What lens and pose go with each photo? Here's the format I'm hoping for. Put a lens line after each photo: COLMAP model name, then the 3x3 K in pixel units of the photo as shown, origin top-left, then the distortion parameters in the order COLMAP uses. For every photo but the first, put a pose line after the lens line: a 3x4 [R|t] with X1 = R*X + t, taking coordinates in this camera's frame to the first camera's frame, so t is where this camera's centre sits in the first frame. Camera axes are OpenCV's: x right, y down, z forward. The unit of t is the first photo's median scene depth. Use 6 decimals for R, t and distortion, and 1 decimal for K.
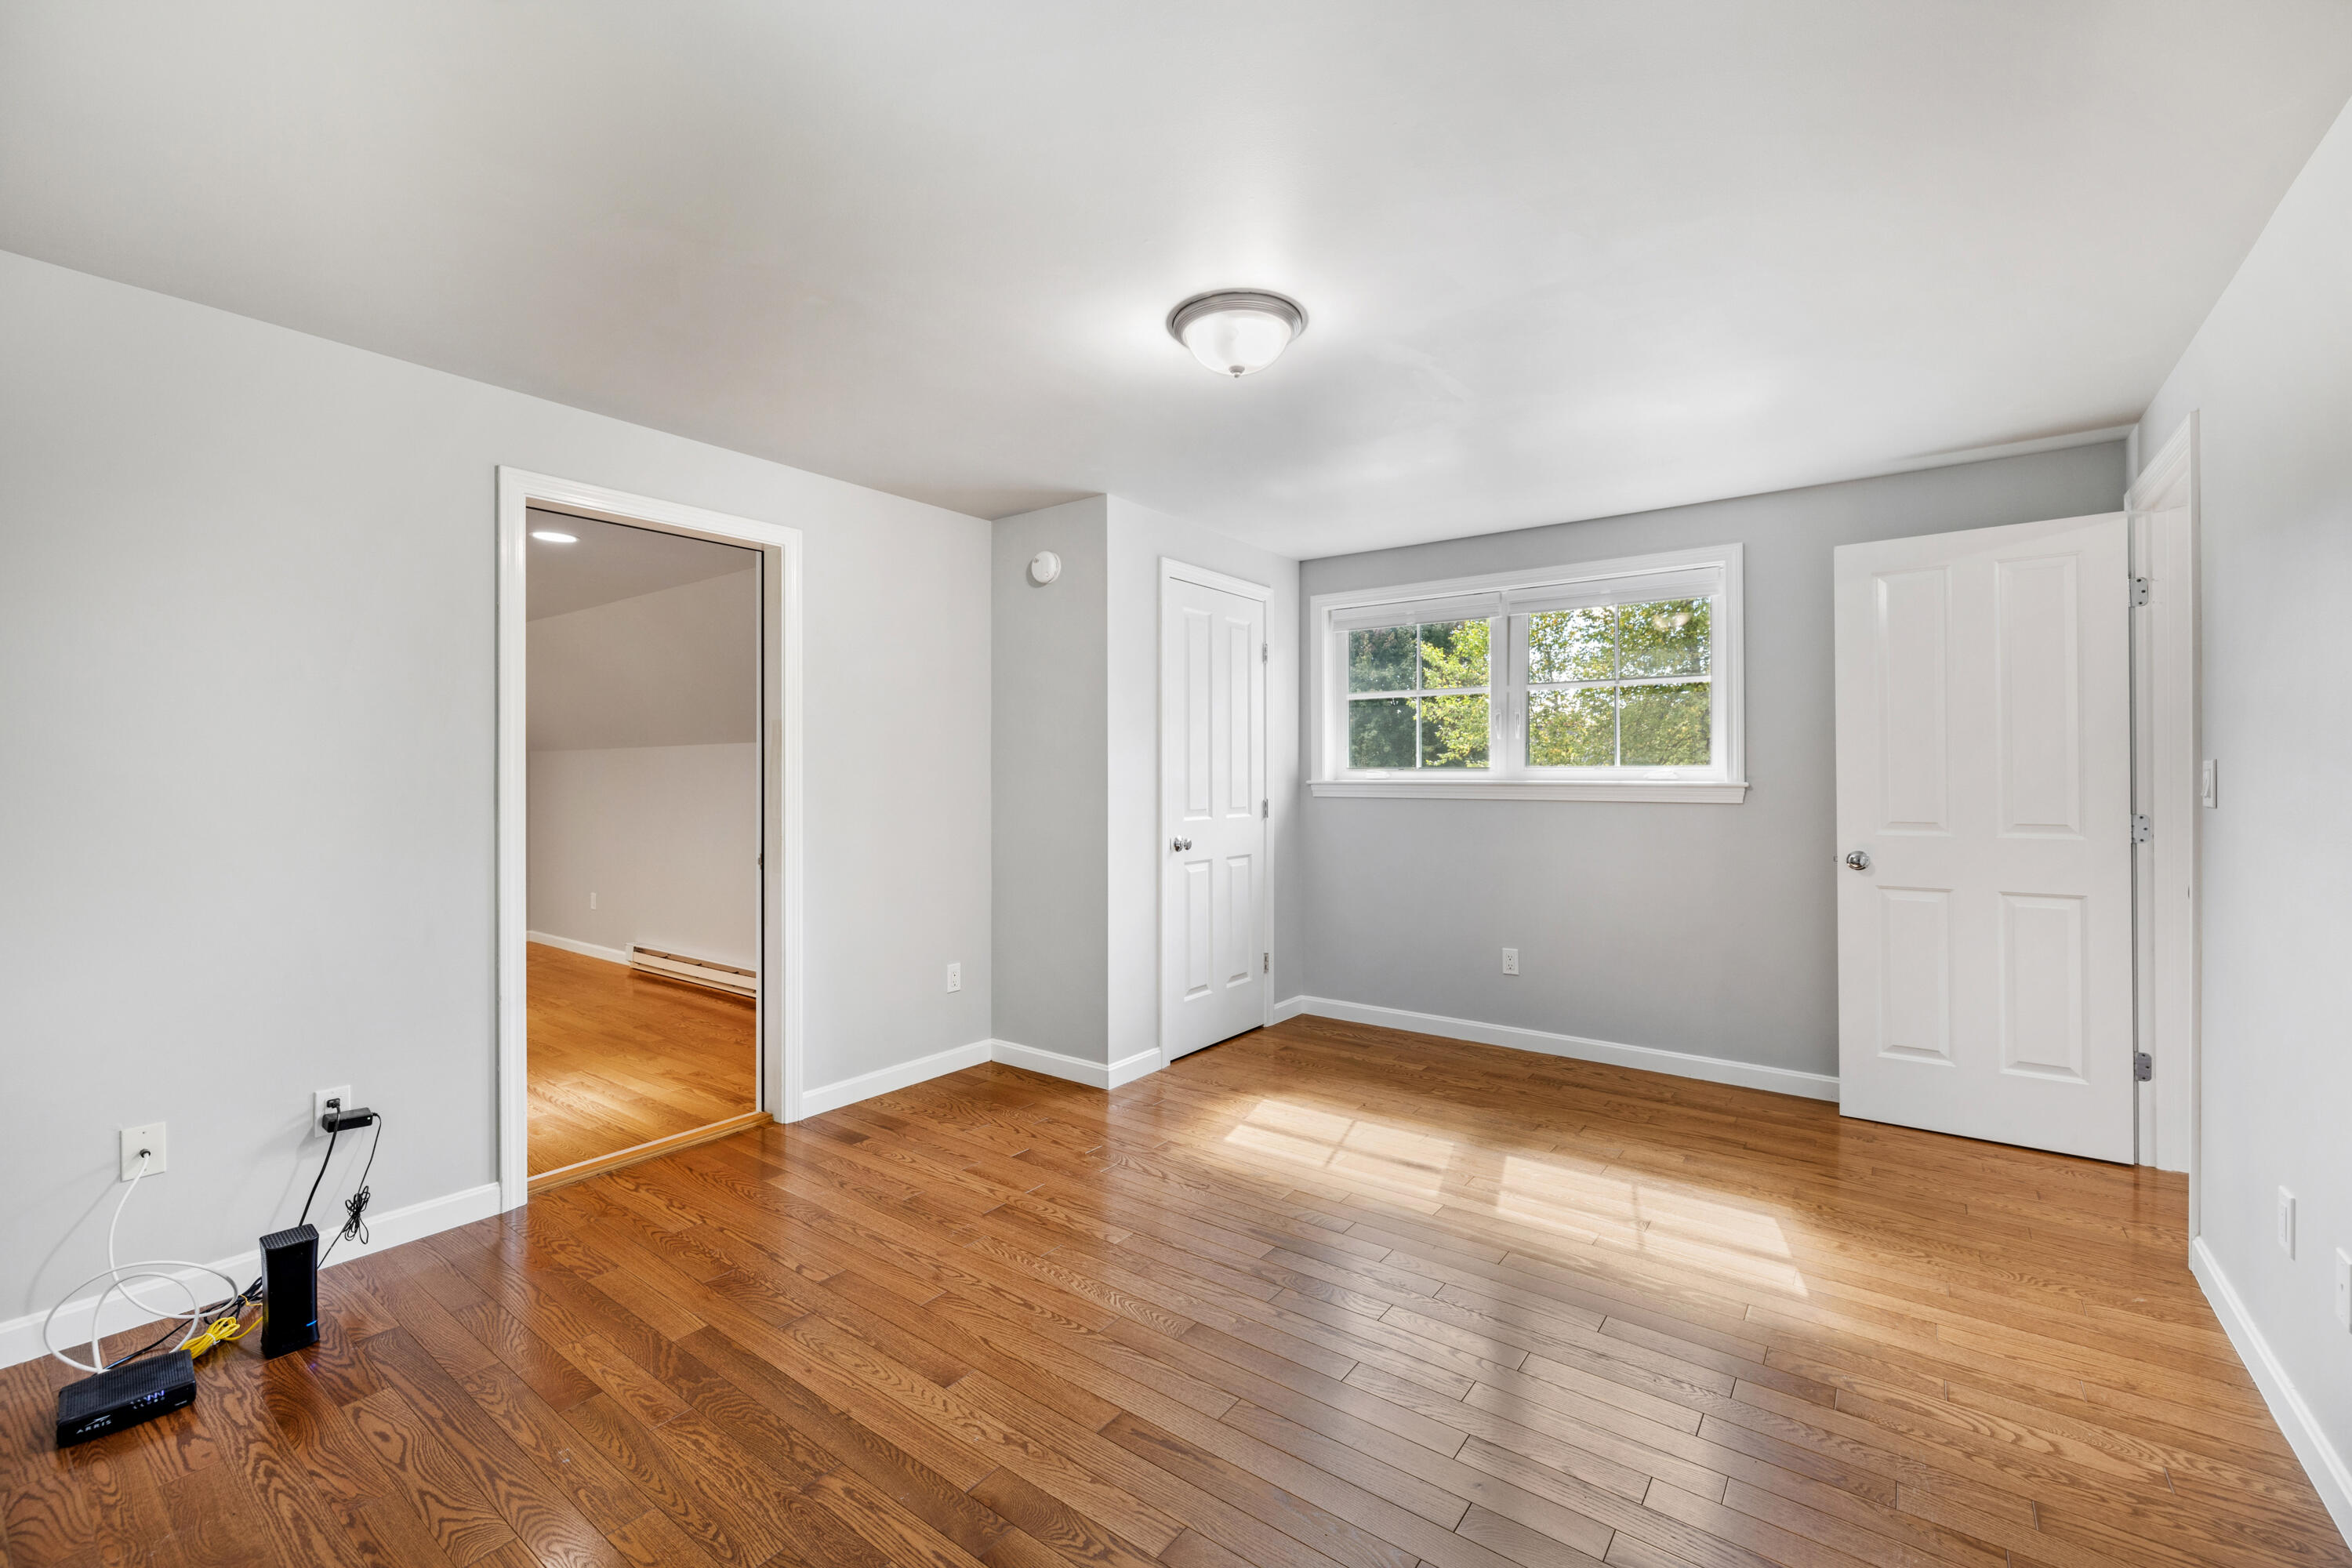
lens RADIAL K [[986.2, 0, 1166.4], [0, 986.2, 777.1], [0, 0, 1]] dist [-0.001013, -0.000215]
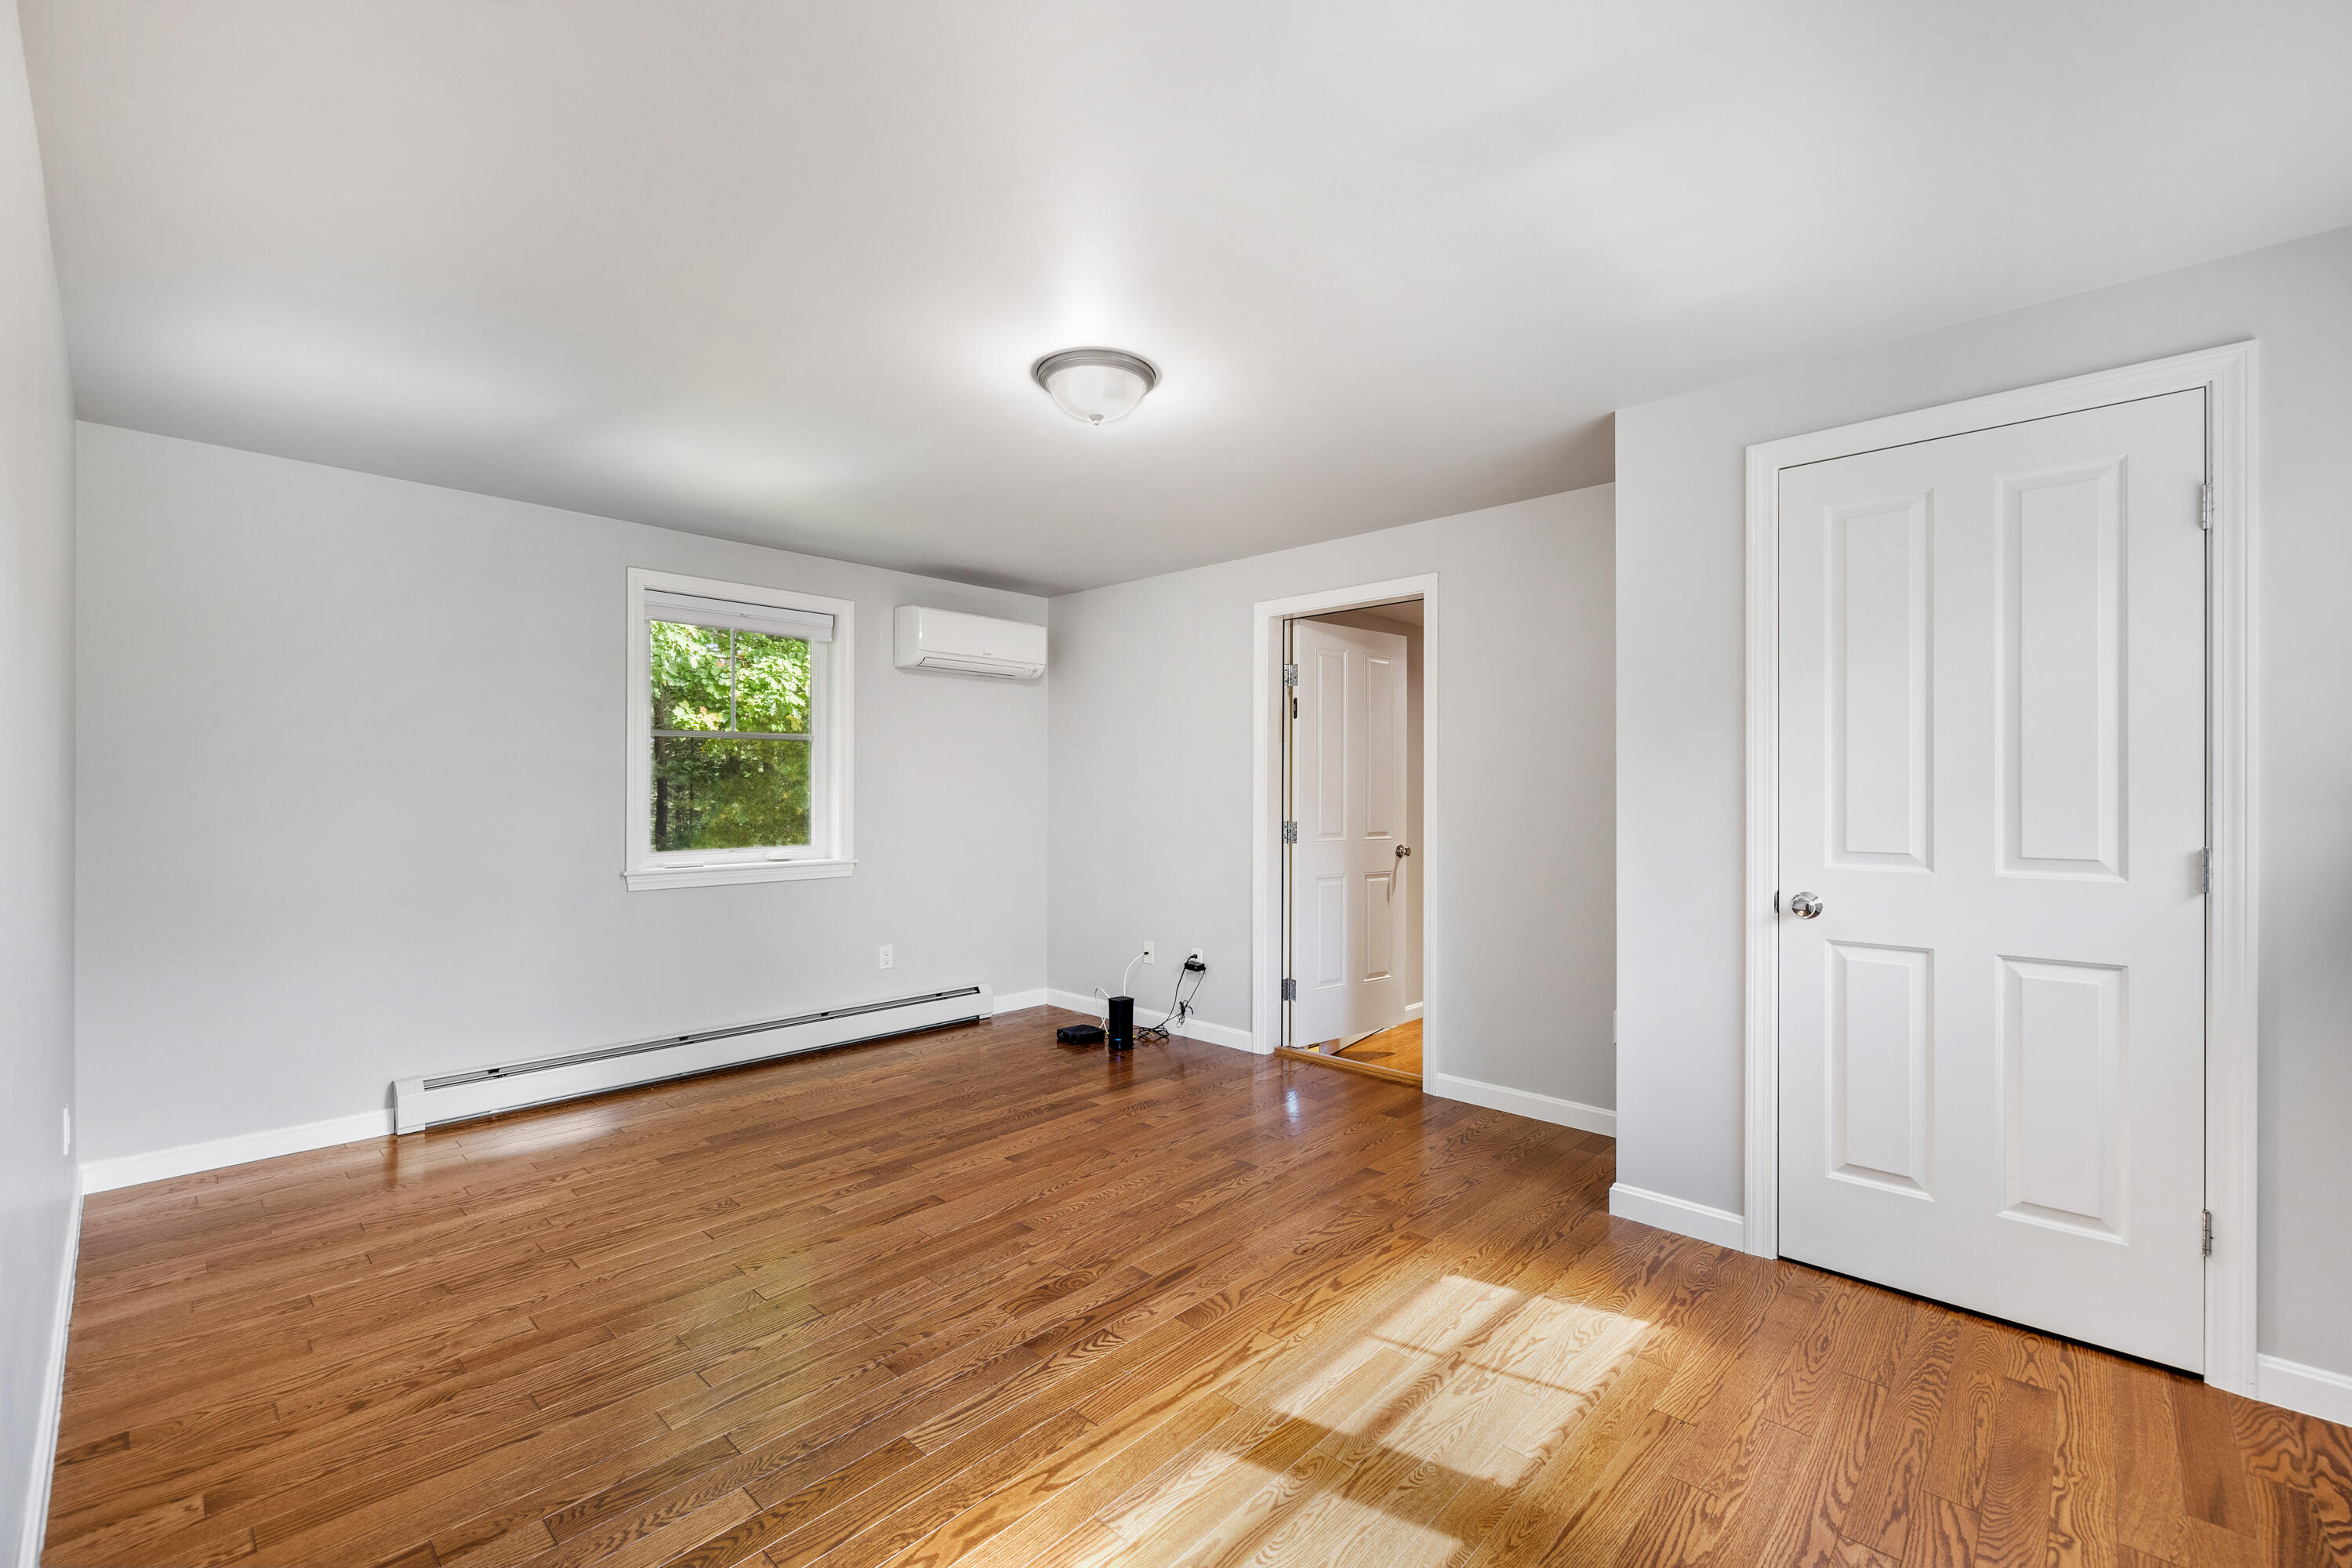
lens RADIAL K [[986.2, 0, 1167.4], [0, 986.2, 785.8], [0, 0, 1]] dist [-0.001013, -0.000215]
pose [[-0.114846, -0.002925, -0.993379, 1.008853], [-0.004334, 0.999988, -0.002444, -0.003966], [0.993374, 0.004025, -0.114858, 1.054933]]
